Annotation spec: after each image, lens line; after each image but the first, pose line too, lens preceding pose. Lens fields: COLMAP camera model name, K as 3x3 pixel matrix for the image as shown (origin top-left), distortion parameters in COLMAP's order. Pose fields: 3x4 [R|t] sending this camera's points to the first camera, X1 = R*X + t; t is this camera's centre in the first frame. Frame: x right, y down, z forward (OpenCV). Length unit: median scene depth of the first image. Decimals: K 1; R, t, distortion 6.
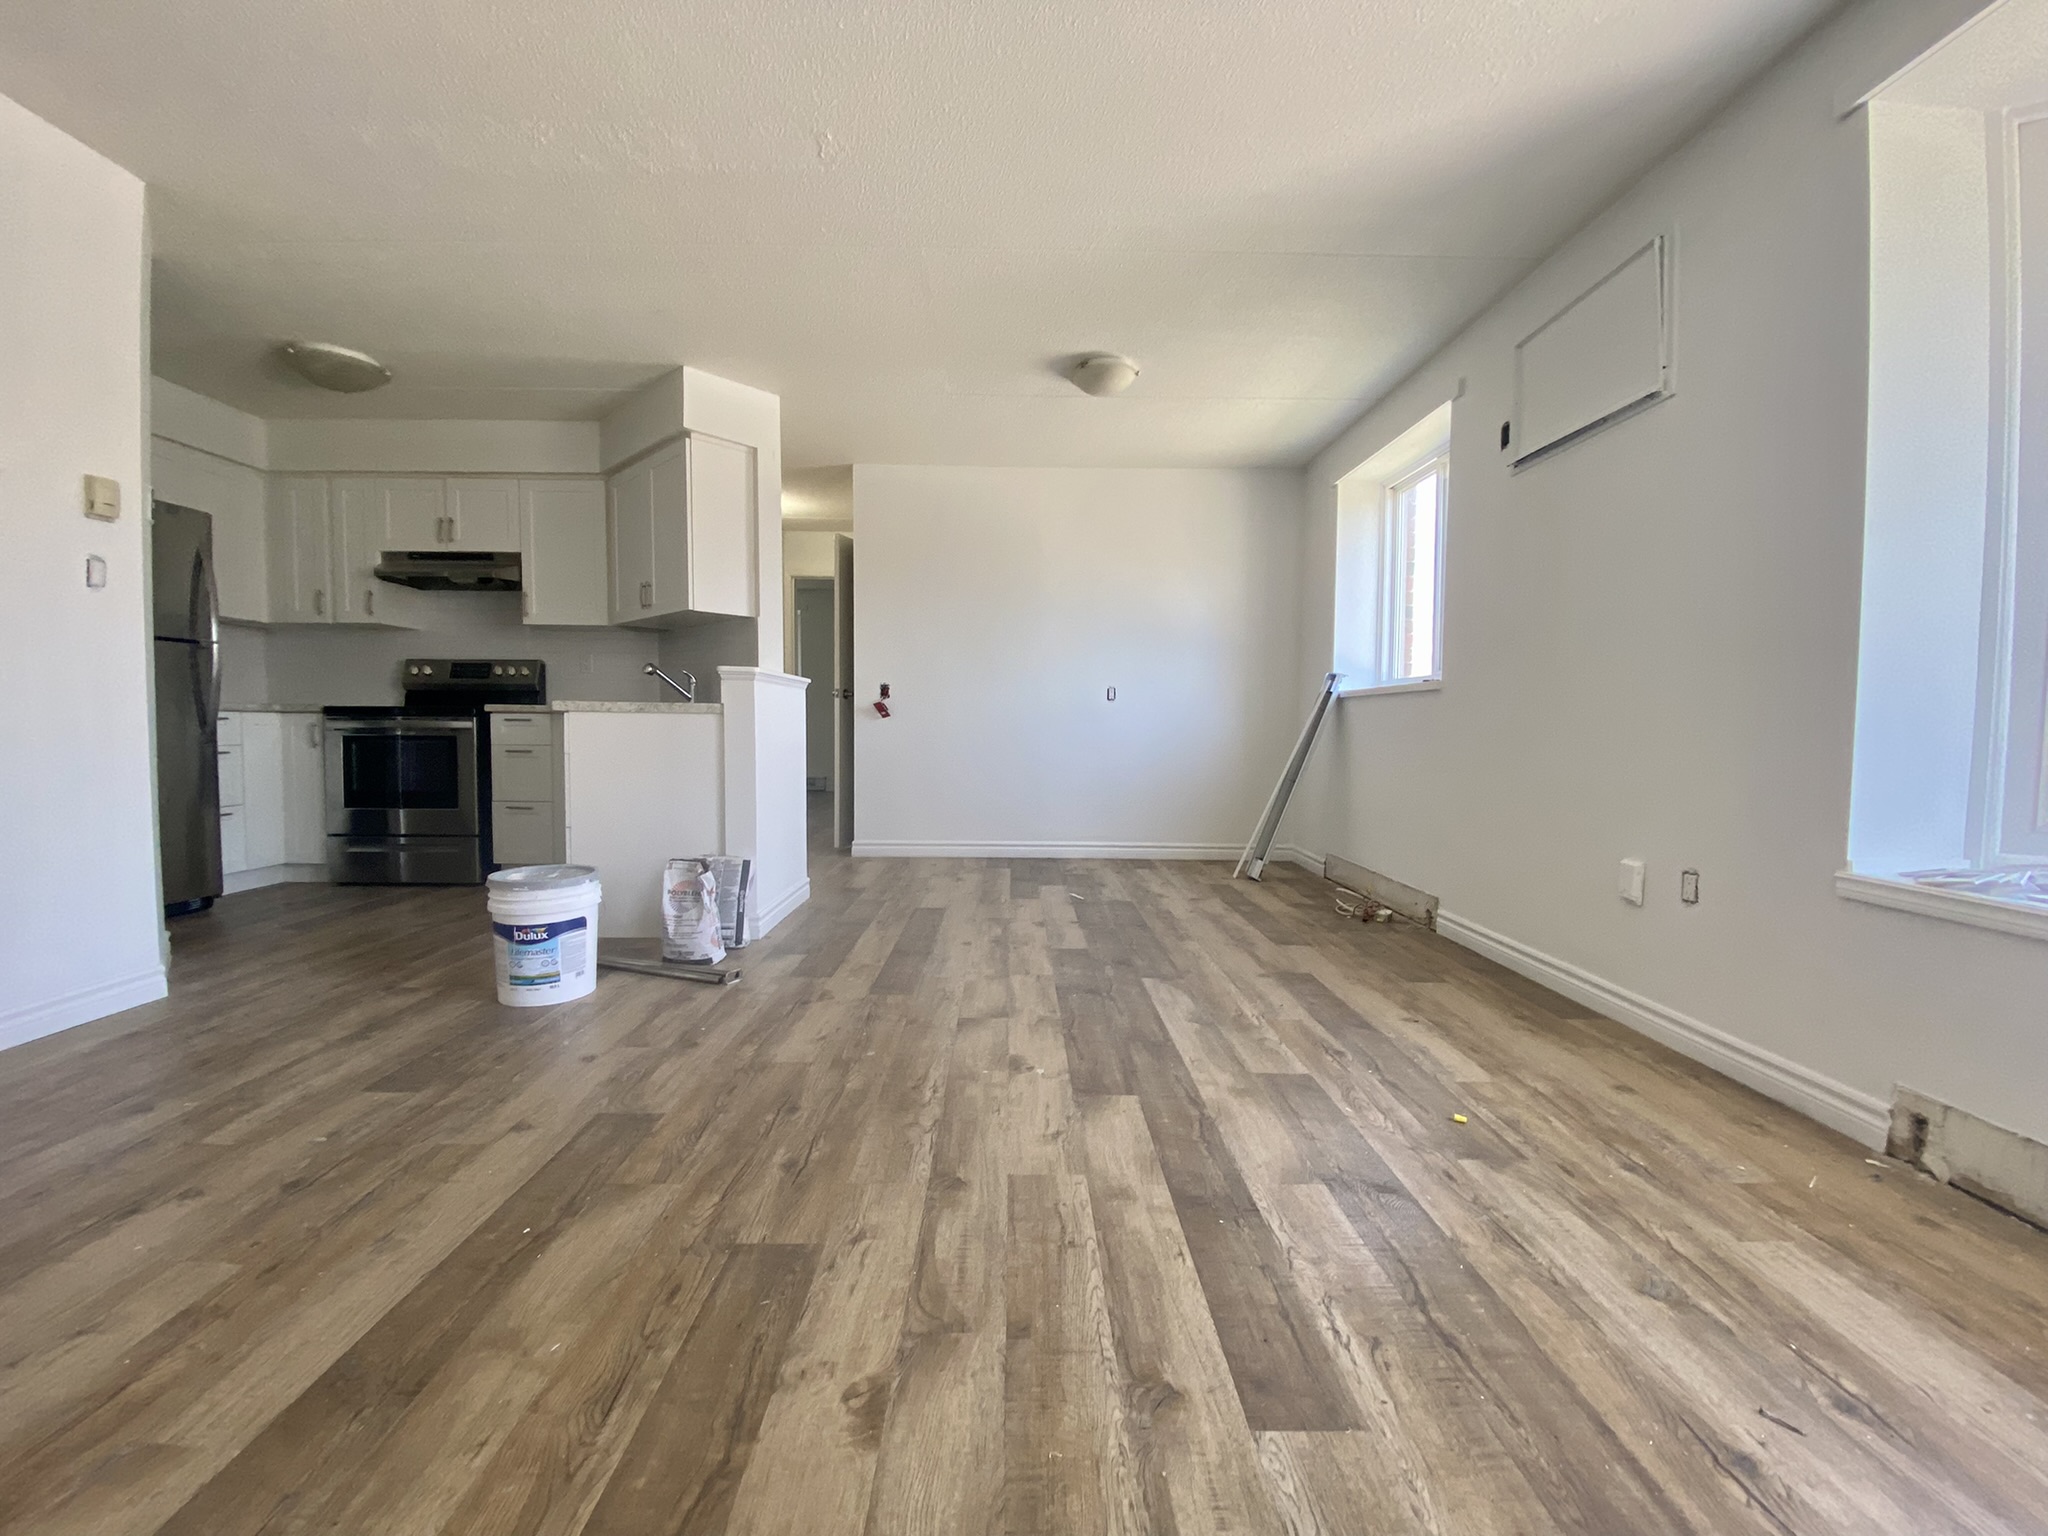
lens RADIAL K [[819.3, 0, 1016.2], [0, 819.3, 765.5], [0, 0, 1]] dist [0.019668, -0.018553]
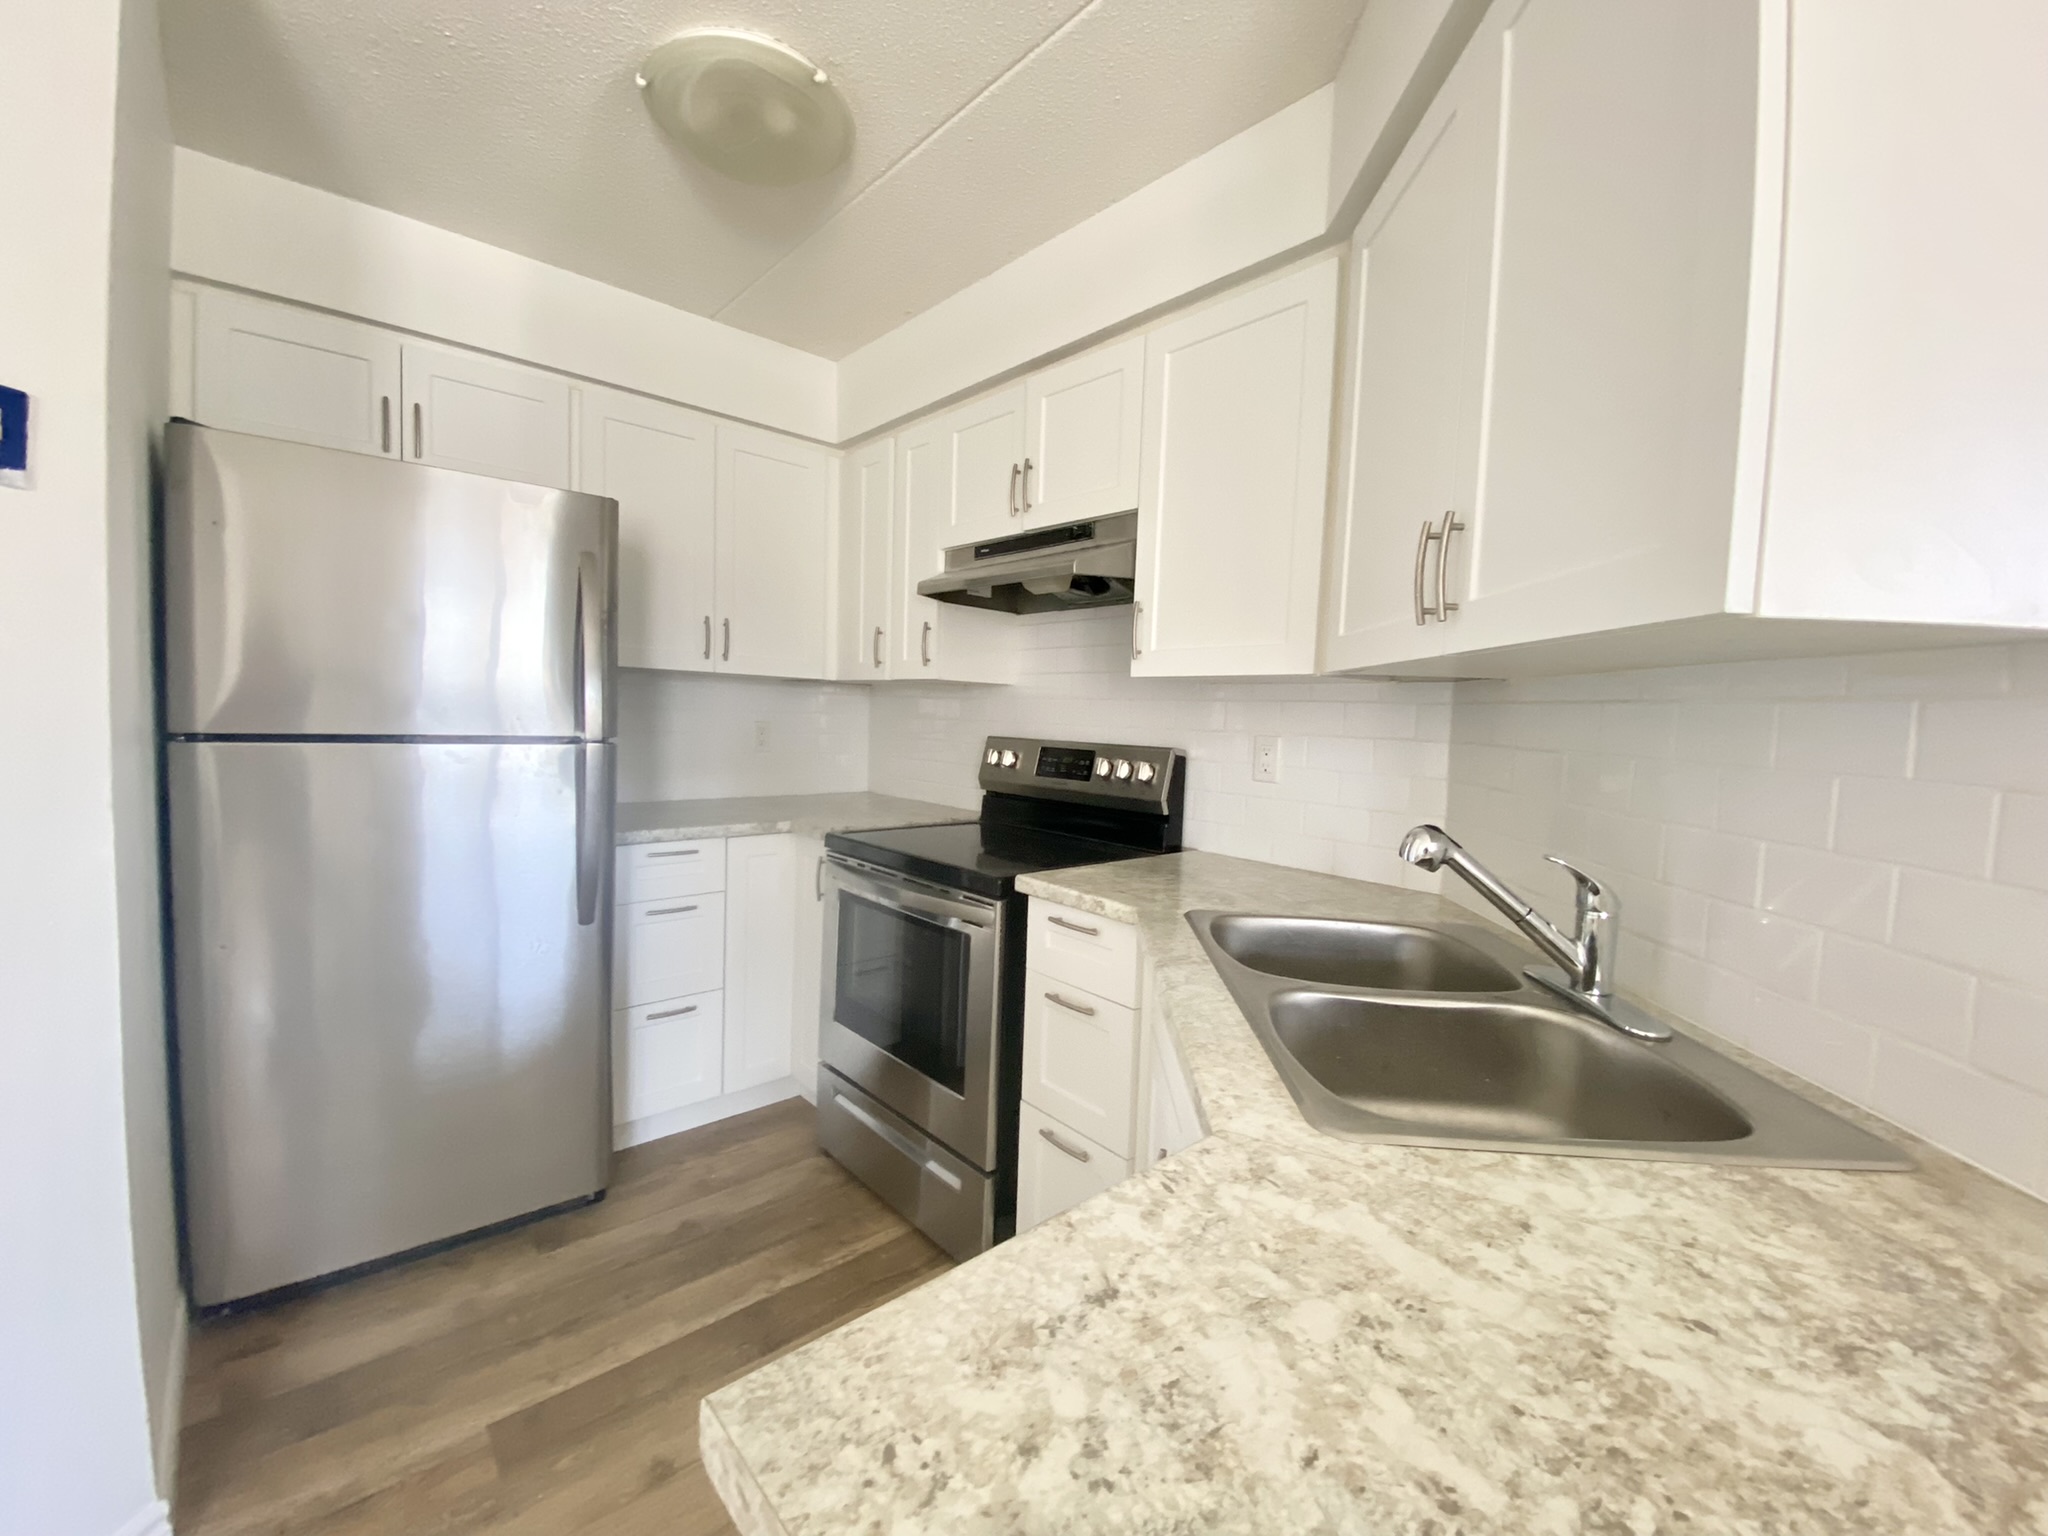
lens RADIAL K [[819.3, 0, 1016.2], [0, 819.3, 765.5], [0, 0, 1]] dist [0.019668, -0.018553]
pose [[0.657601, 0.064007, -0.750643, -0.636467], [-0.069913, 0.997269, 0.023790, -0.265988], [0.750116, 0.036836, 0.660280, 1.370422]]
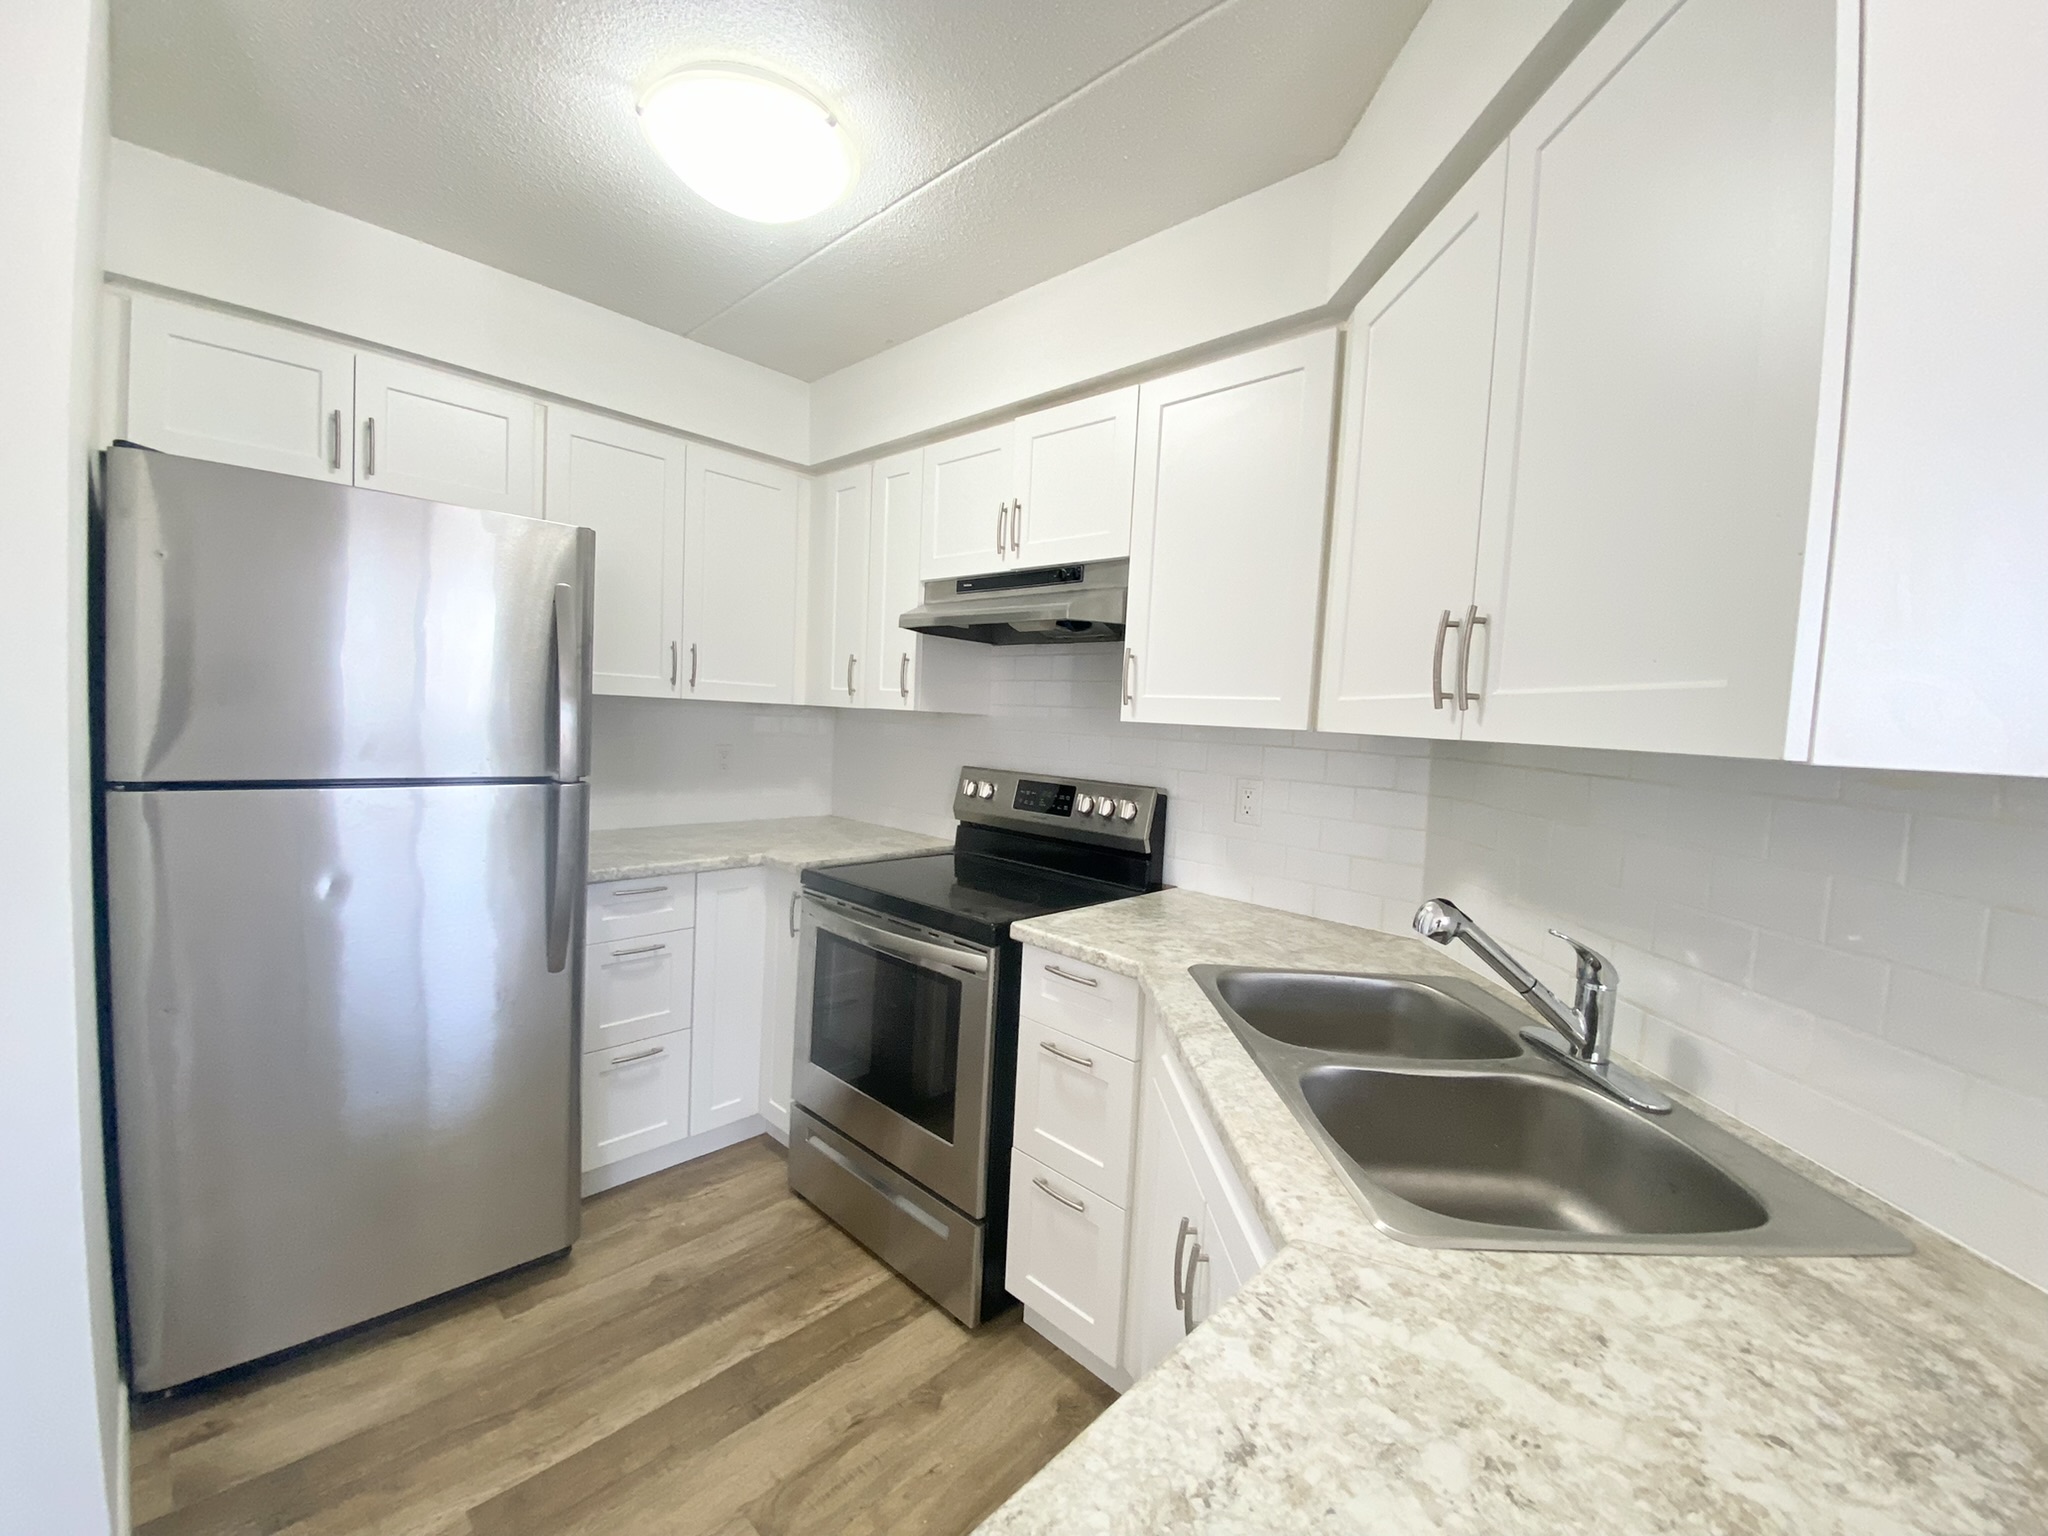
lens RADIAL K [[819.3, 0, 1016.2], [0, 819.3, 765.5], [0, 0, 1]] dist [0.019668, -0.018553]
pose [[0.713855, 0.069945, -0.696792, -0.679659], [-0.080017, 0.996630, 0.018067, -0.307357], [0.695707, 0.042858, 0.717046, 1.326205]]
